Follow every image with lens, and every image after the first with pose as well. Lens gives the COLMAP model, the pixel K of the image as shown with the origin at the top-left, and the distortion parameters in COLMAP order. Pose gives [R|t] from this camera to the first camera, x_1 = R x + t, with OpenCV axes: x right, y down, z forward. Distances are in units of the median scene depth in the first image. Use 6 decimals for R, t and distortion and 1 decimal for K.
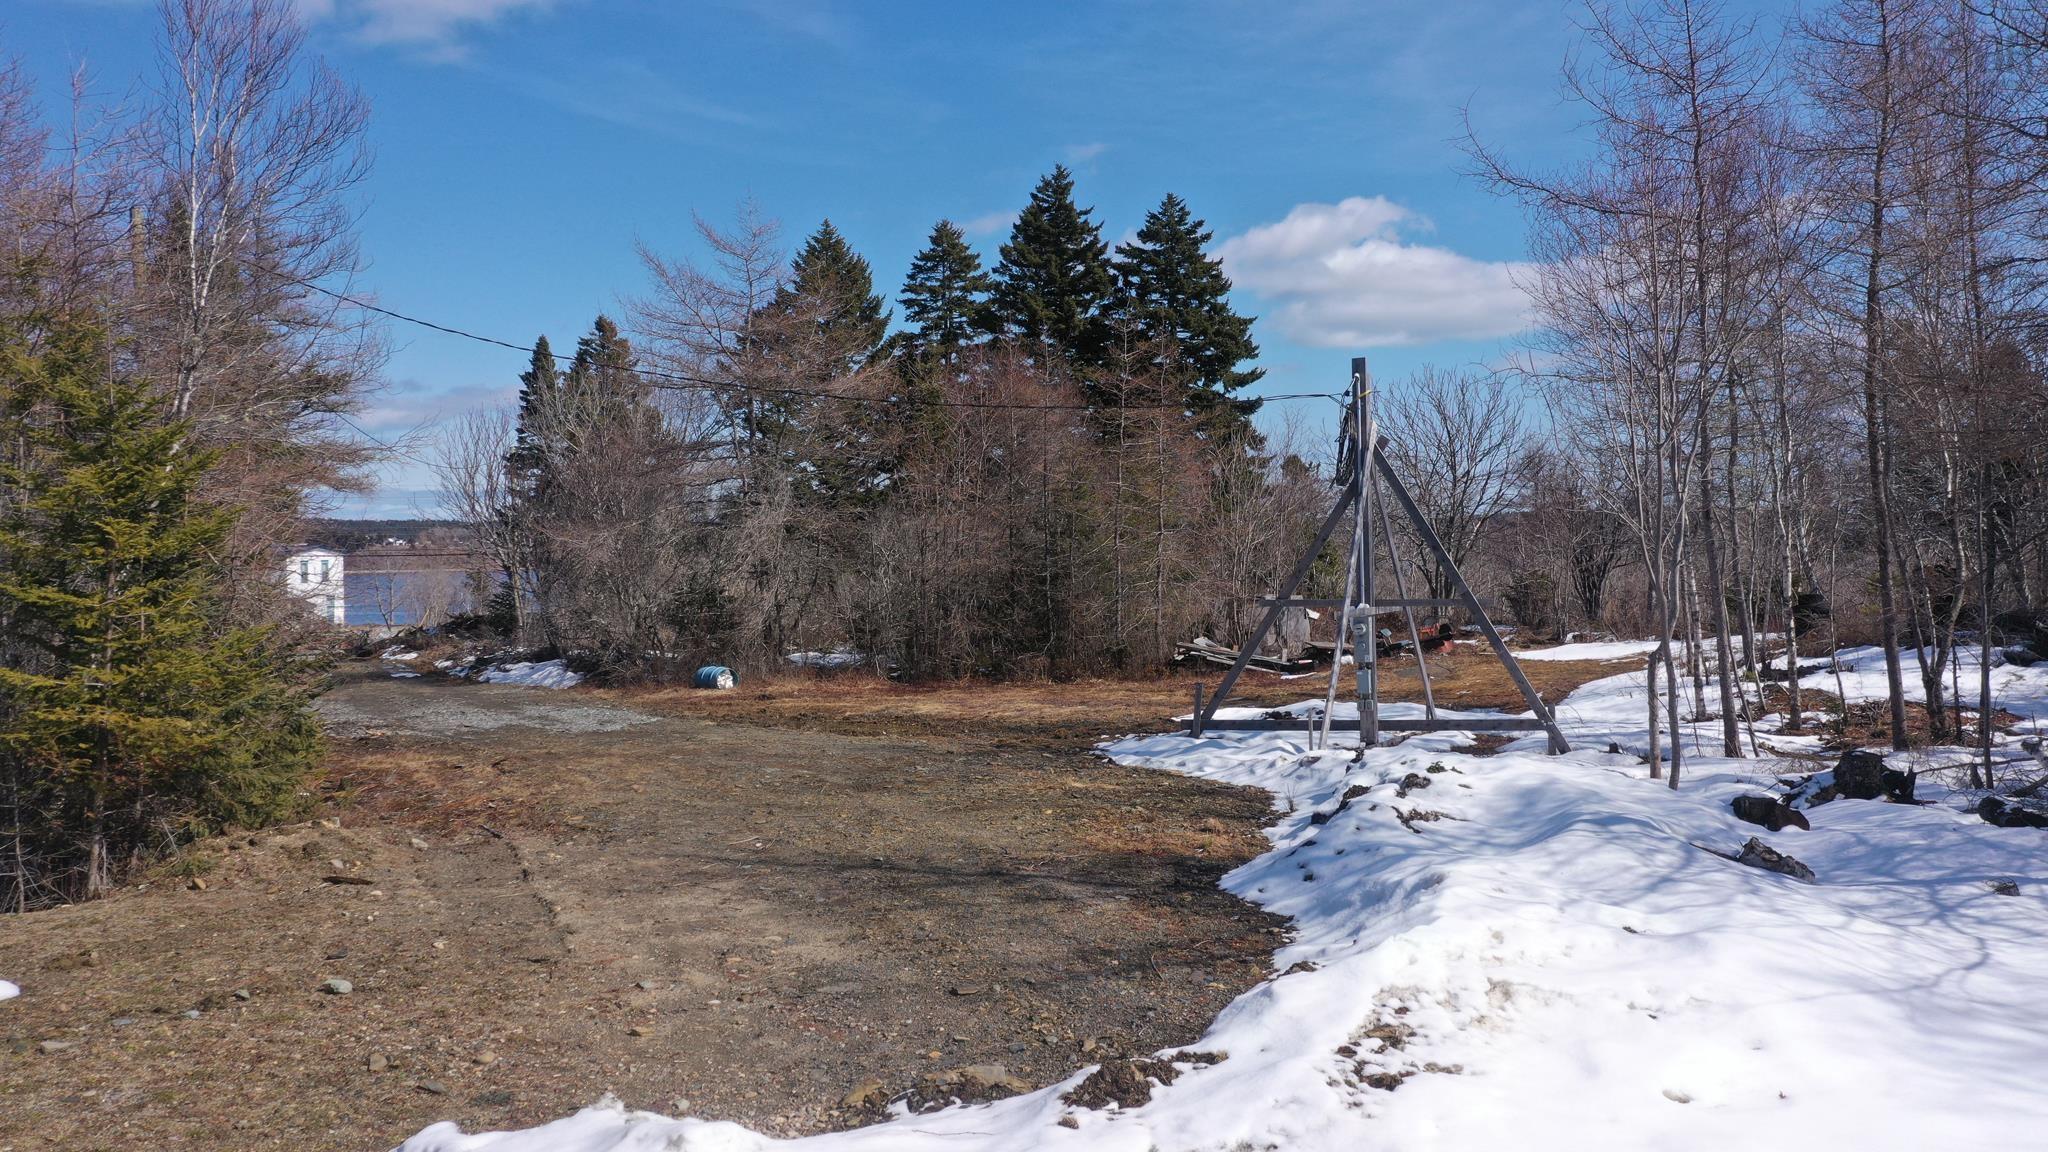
lens RADIAL K [[1708.6, 0, 1008.3], [0, 1708.6, 558.6], [0, 0, 1]] dist [-0.003816, 0.001264]
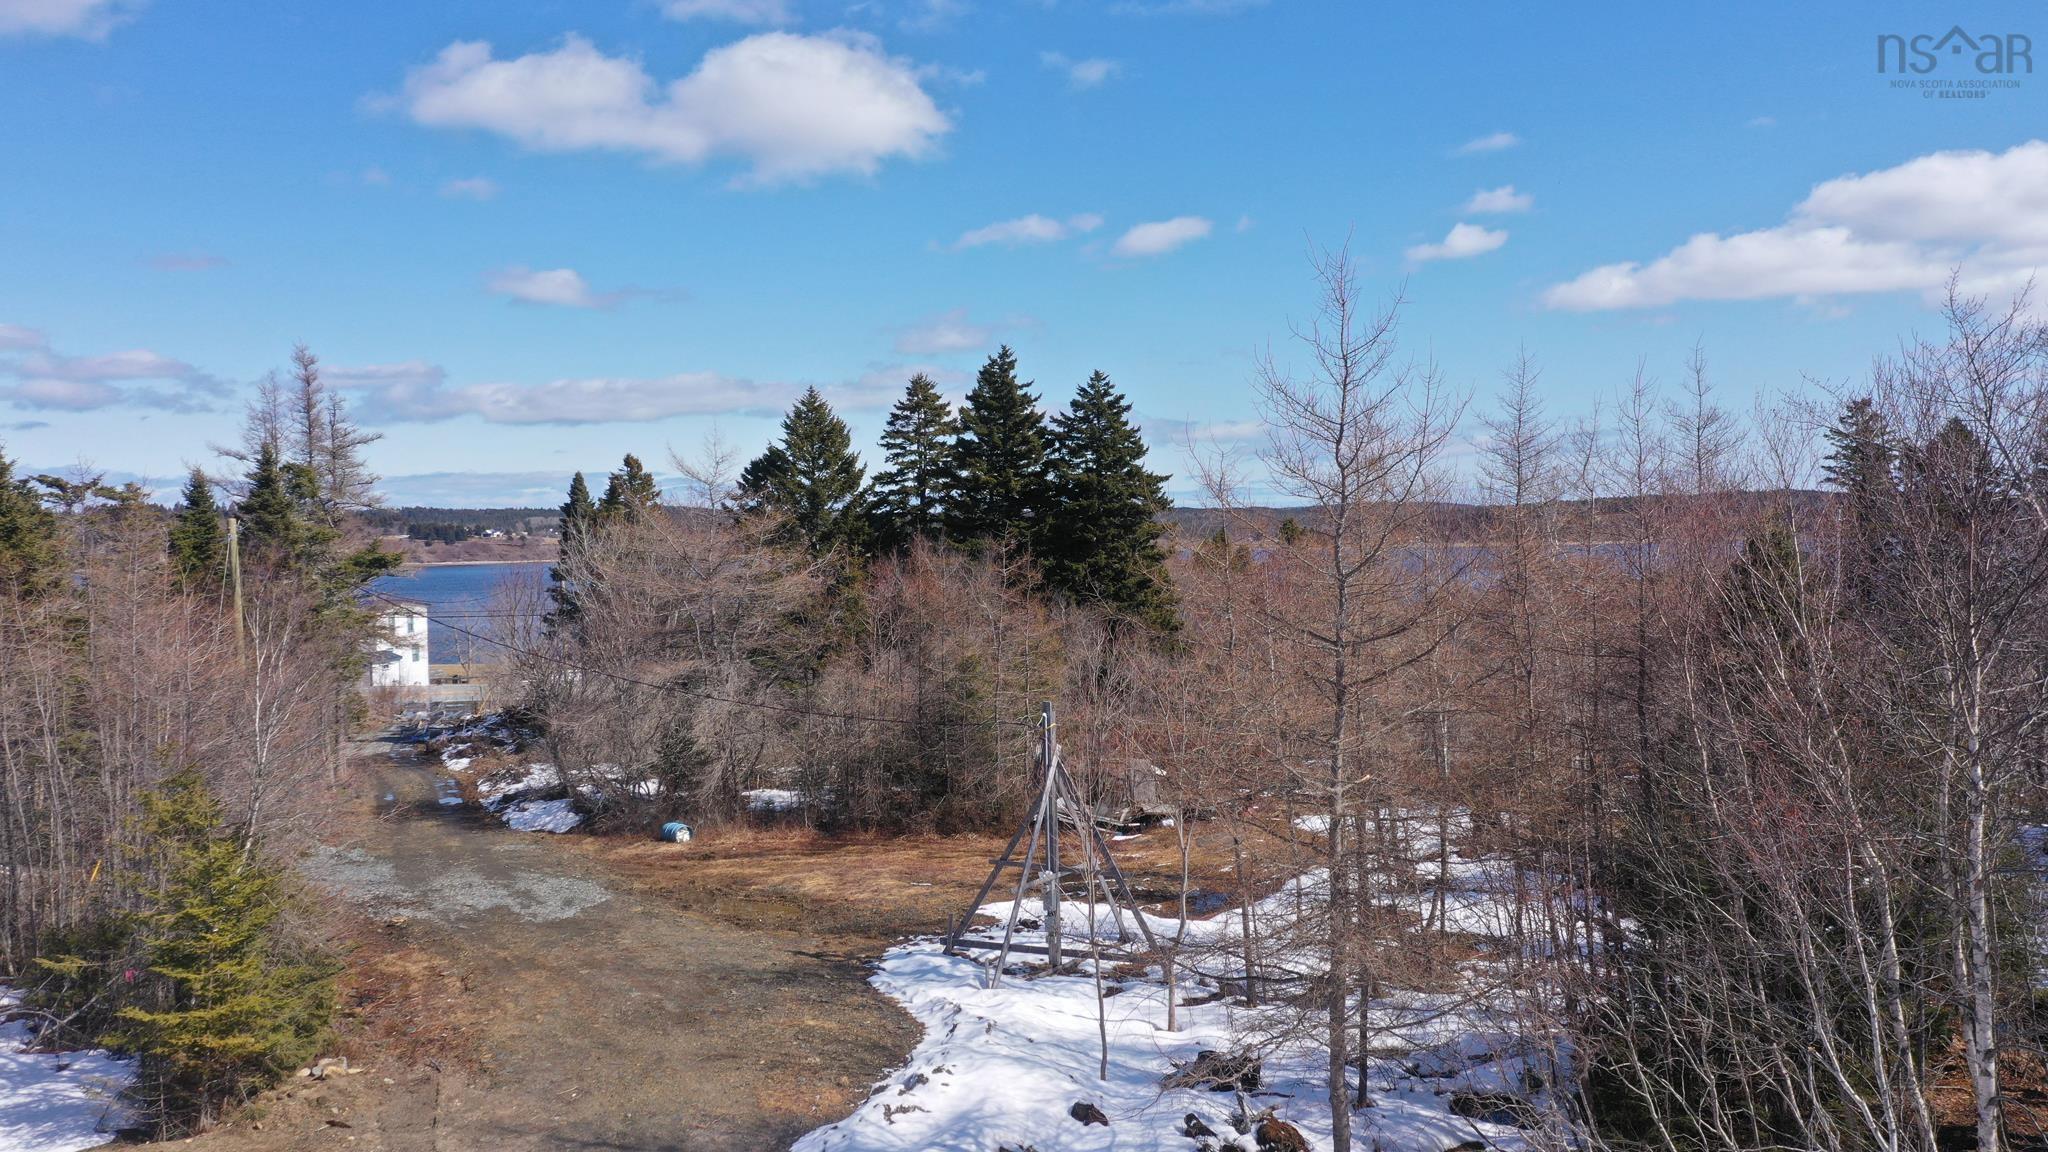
lens RADIAL K [[1708.6, 0, 1012.5], [0, 1708.6, 544.0], [0, 0, 1]] dist [-0.003816, 0.001264]
pose [[0.998731, -0.004323, -0.050172, 0.124872], [0.004394, 0.999989, 0.001313, -0.126226], [0.050166, -0.001532, 0.998740, -0.229518]]
